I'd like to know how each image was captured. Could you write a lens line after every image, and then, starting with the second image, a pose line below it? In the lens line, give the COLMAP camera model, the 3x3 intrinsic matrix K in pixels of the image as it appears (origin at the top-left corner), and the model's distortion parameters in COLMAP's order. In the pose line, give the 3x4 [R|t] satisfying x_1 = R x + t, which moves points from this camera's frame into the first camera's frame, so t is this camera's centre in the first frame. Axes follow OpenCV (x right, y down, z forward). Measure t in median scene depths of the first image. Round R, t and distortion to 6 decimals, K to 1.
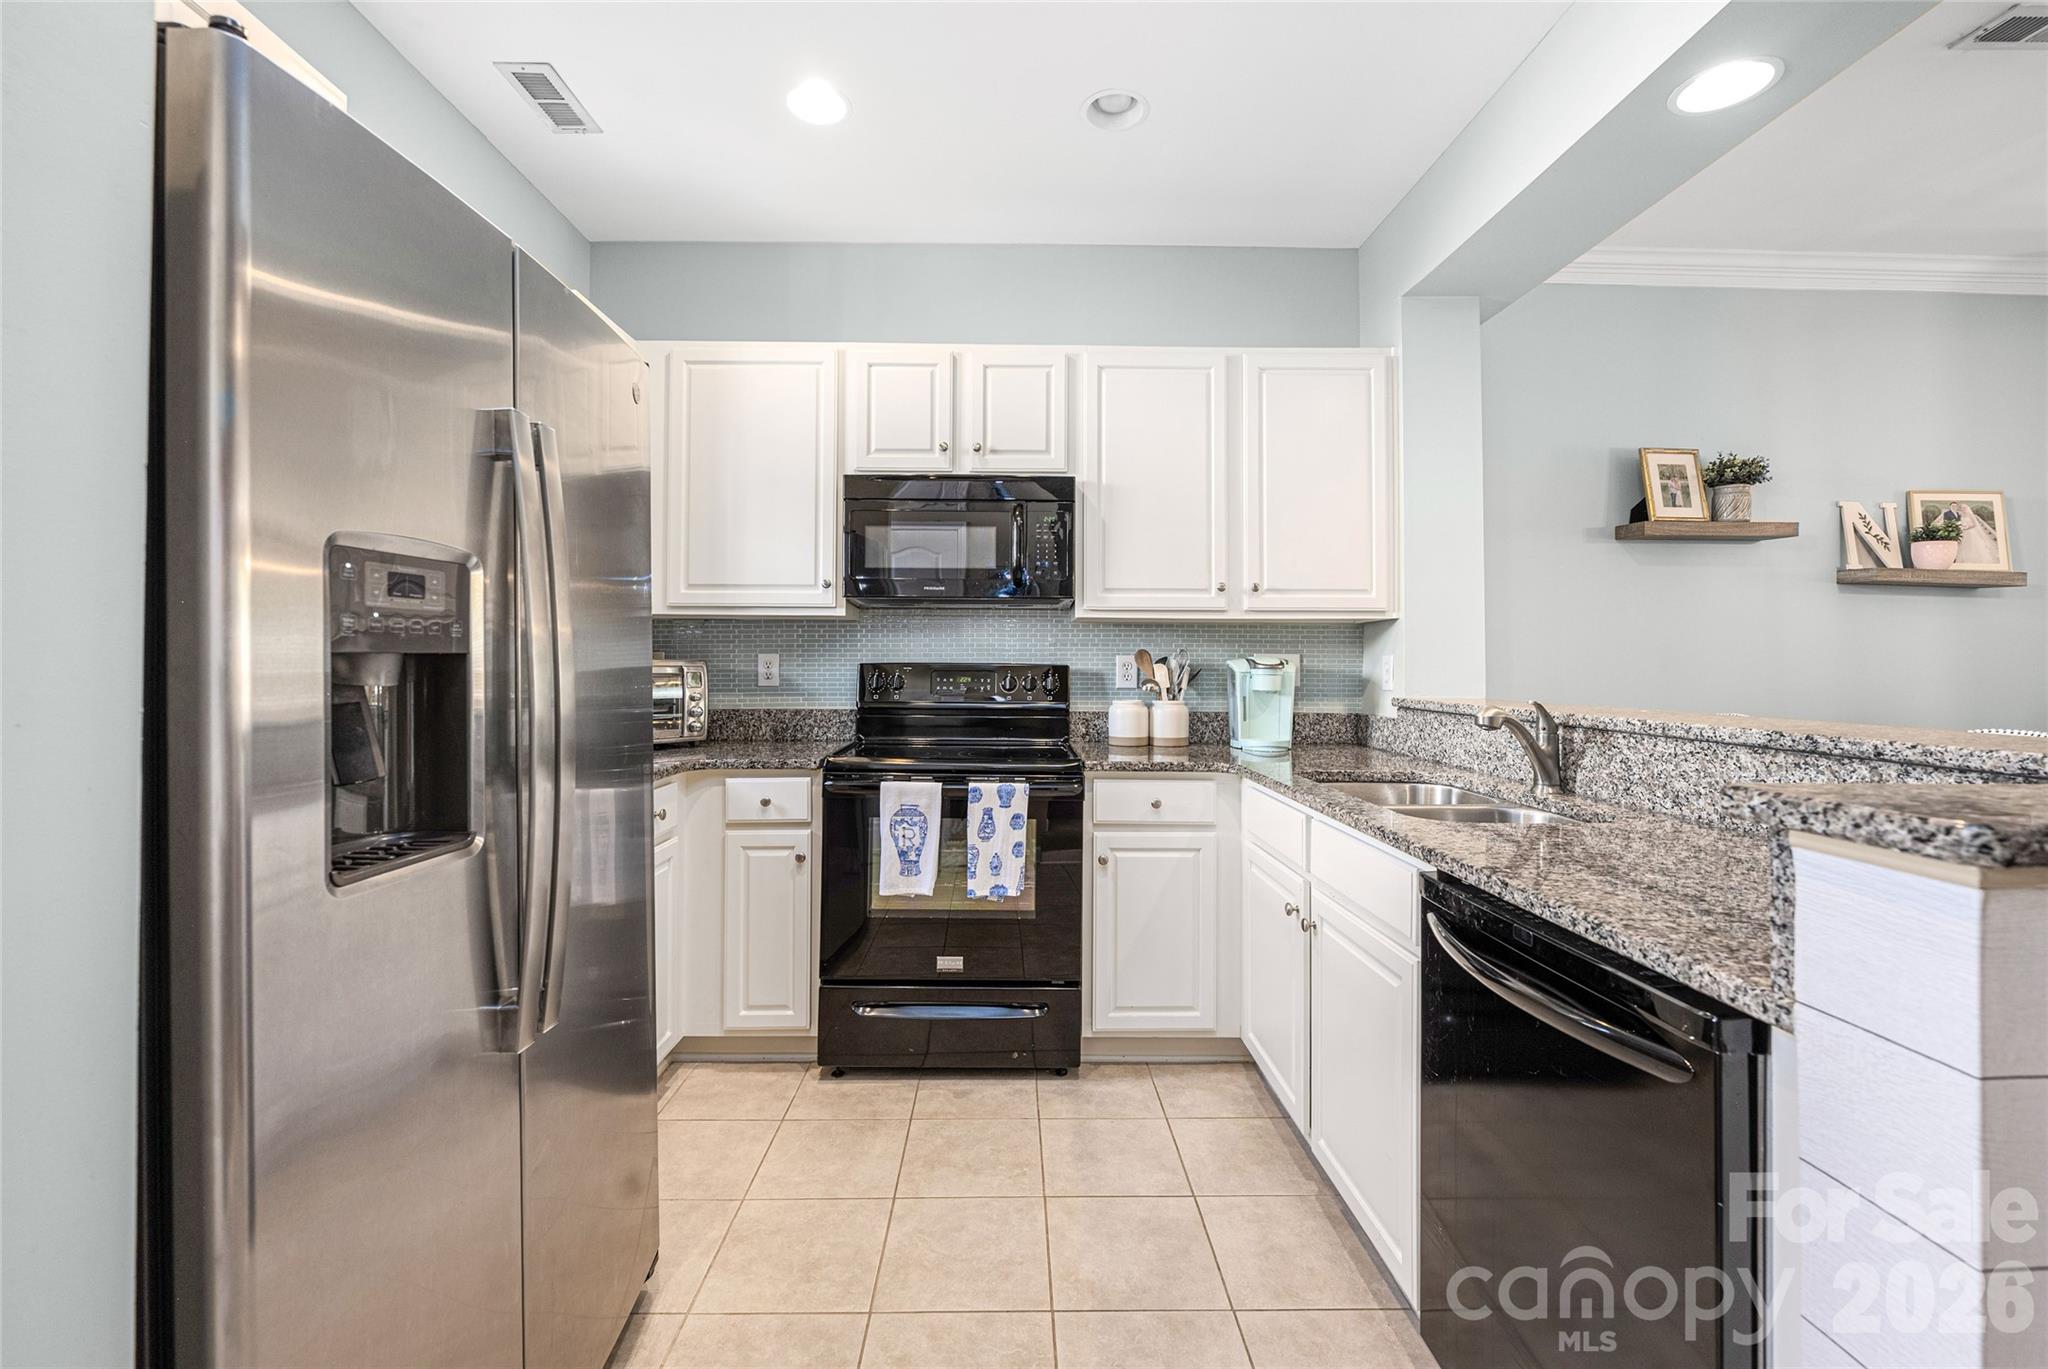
lens RADIAL K [[827.9, 0, 1012.3], [0, 827.9, 679.7], [0, 0, 1]] dist [-0.001076, 0.000065]
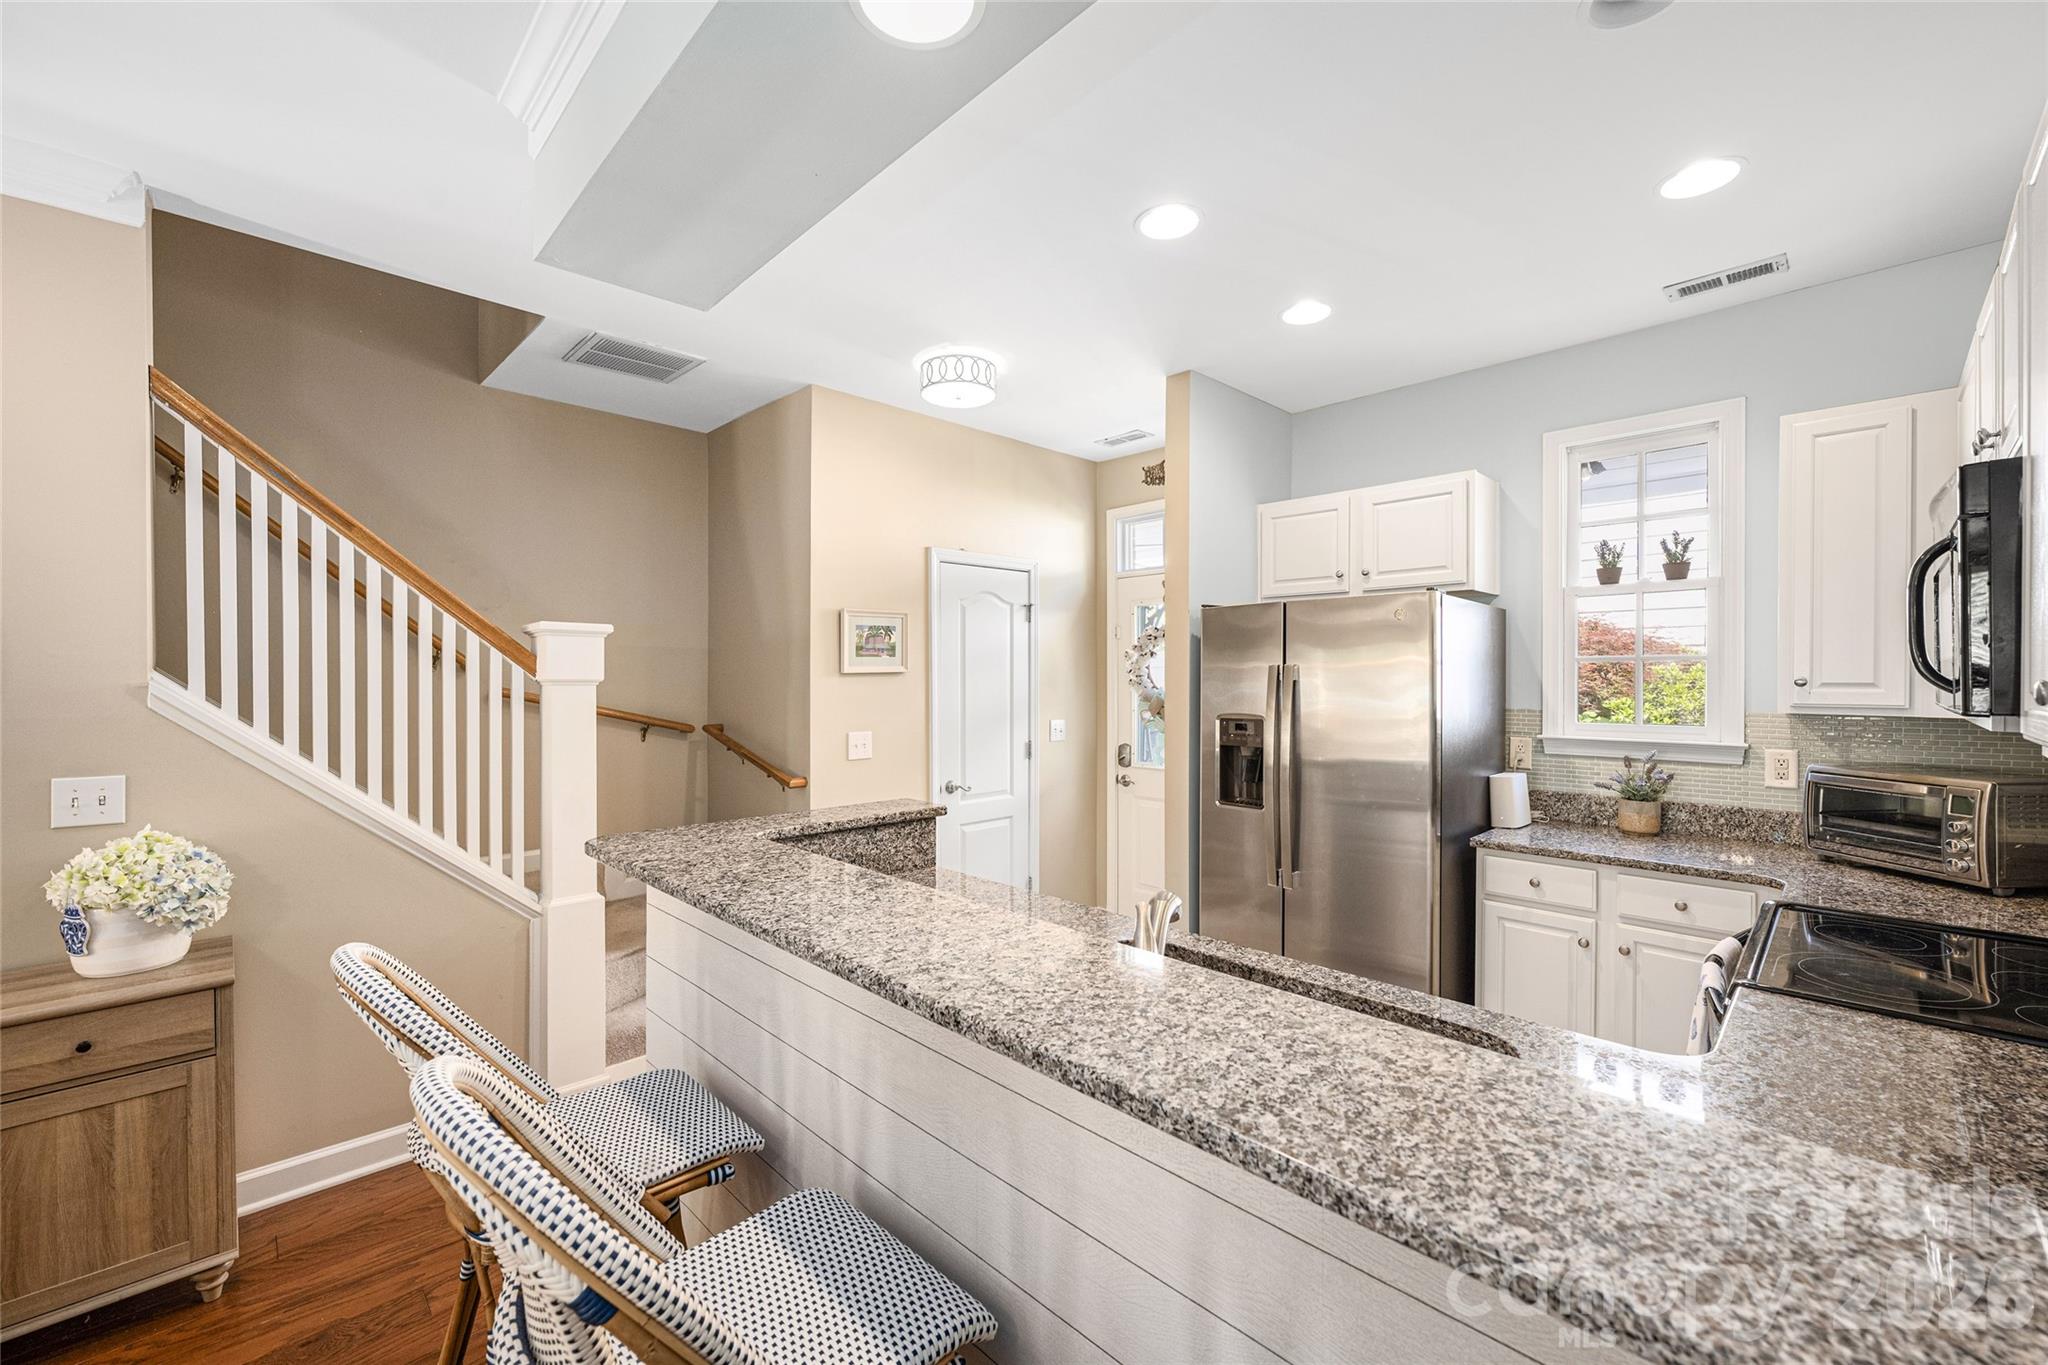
lens RADIAL K [[819.7, 0, 1026.7], [0, 819.7, 676.4], [0, 0, 1]] dist [-0.001448, 0.000119]
pose [[-0.712481, -0.011393, -0.701598, 0.747808], [-0.025600, 0.999625, 0.009764, -0.110925], [0.701224, 0.024917, -0.712506, 0.926103]]
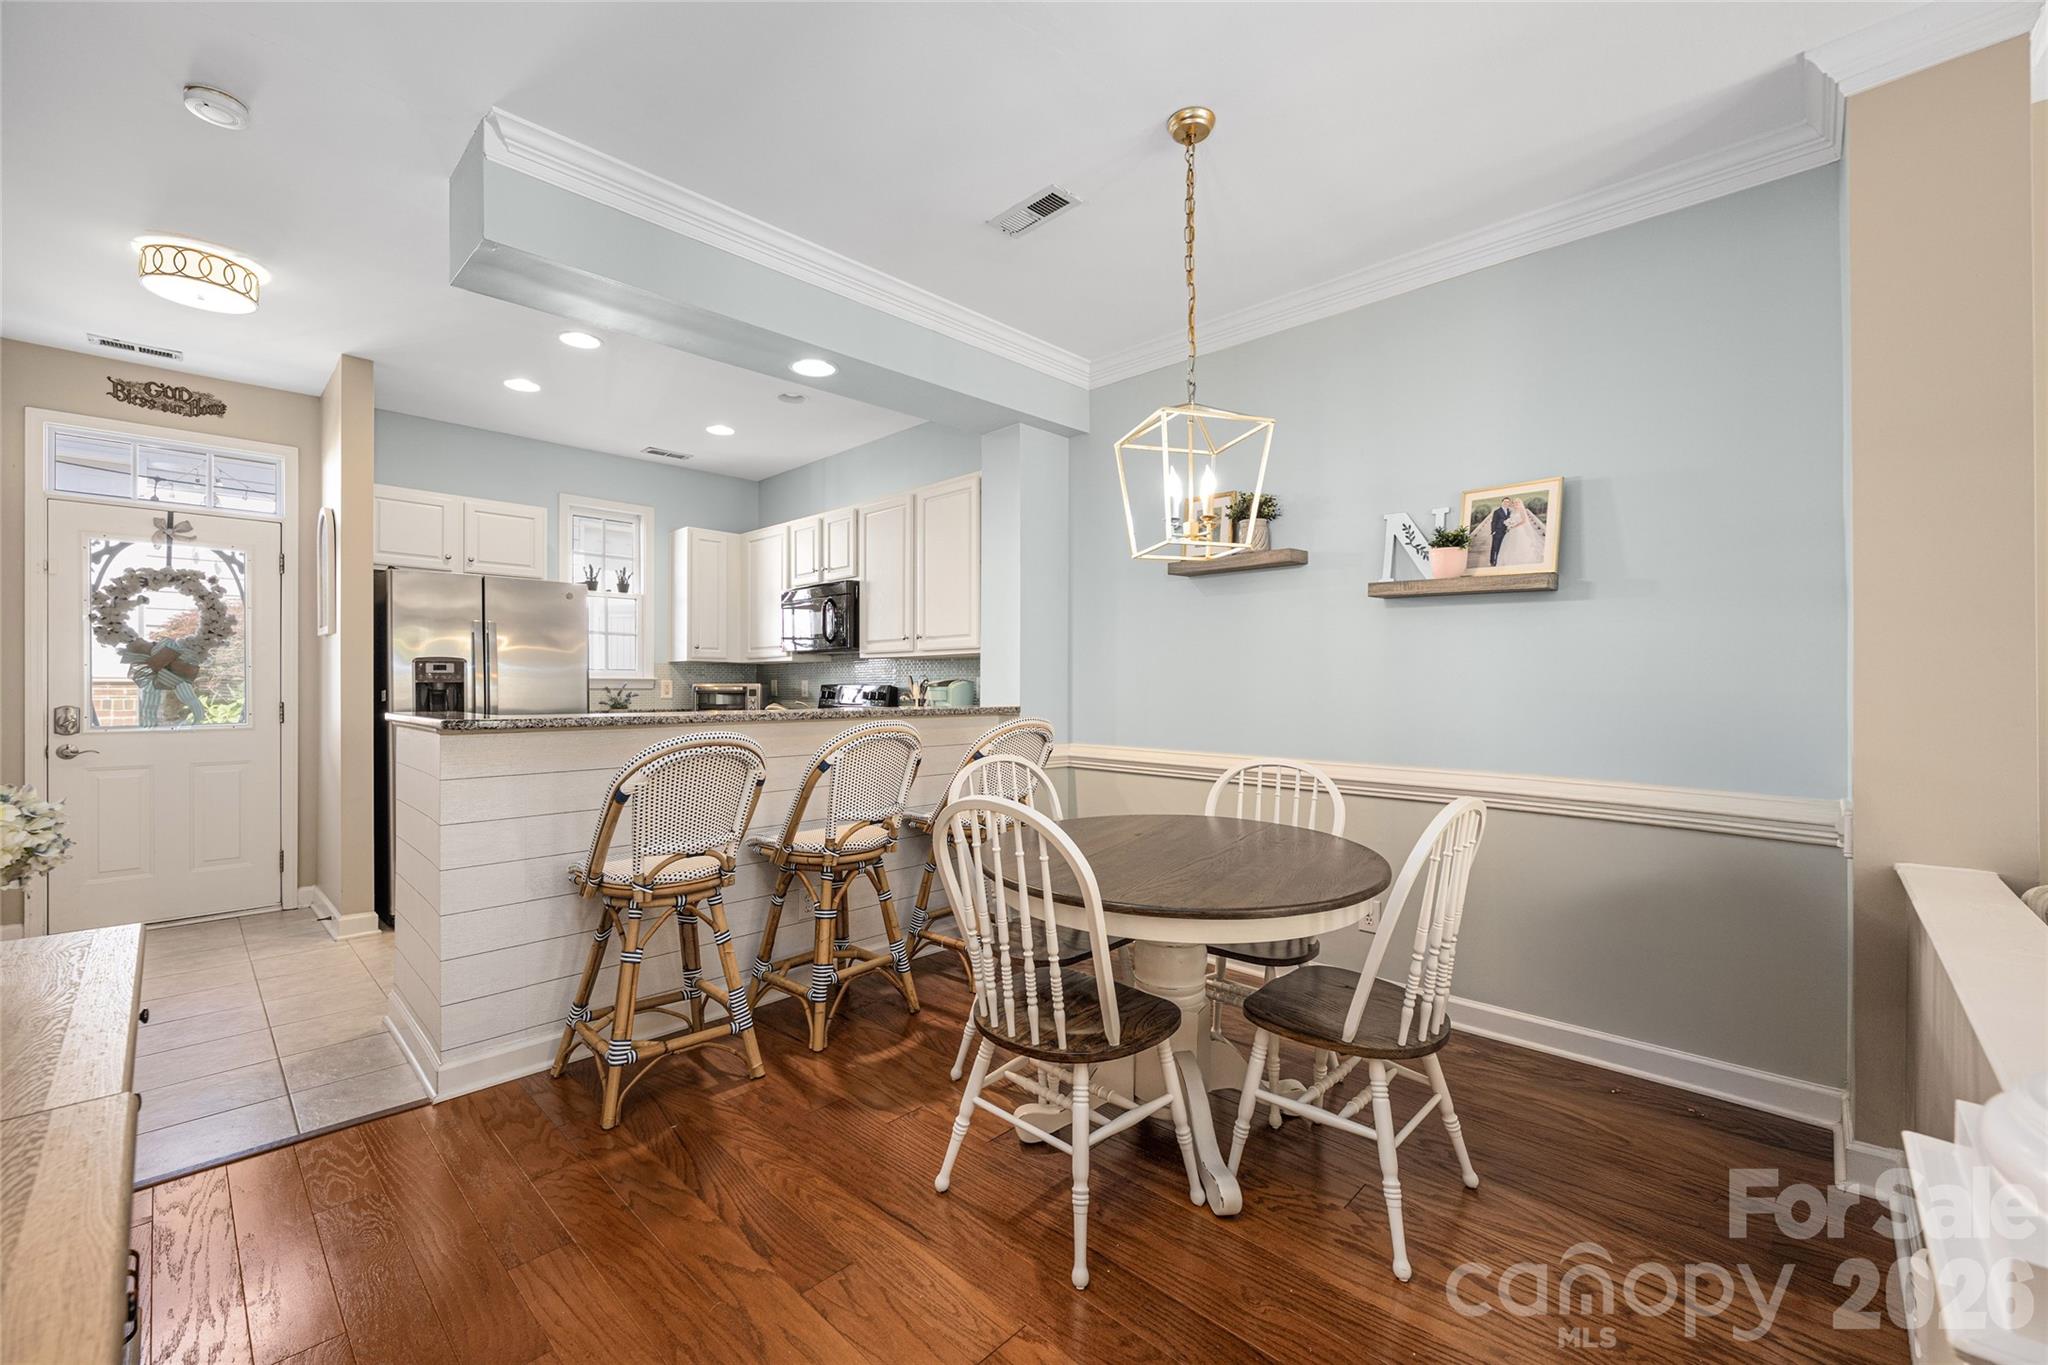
lens RADIAL K [[813.8, 0, 1017.3], [0, 813.8, 687.0], [0, 0, 1]] dist [0.000978, 0.000056]
pose [[0.722652, -0.006839, -0.691178, 1.479798], [-0.010814, 0.999717, -0.021198, 0.015557], [0.691128, 0.022793, 0.722373, 0.002261]]
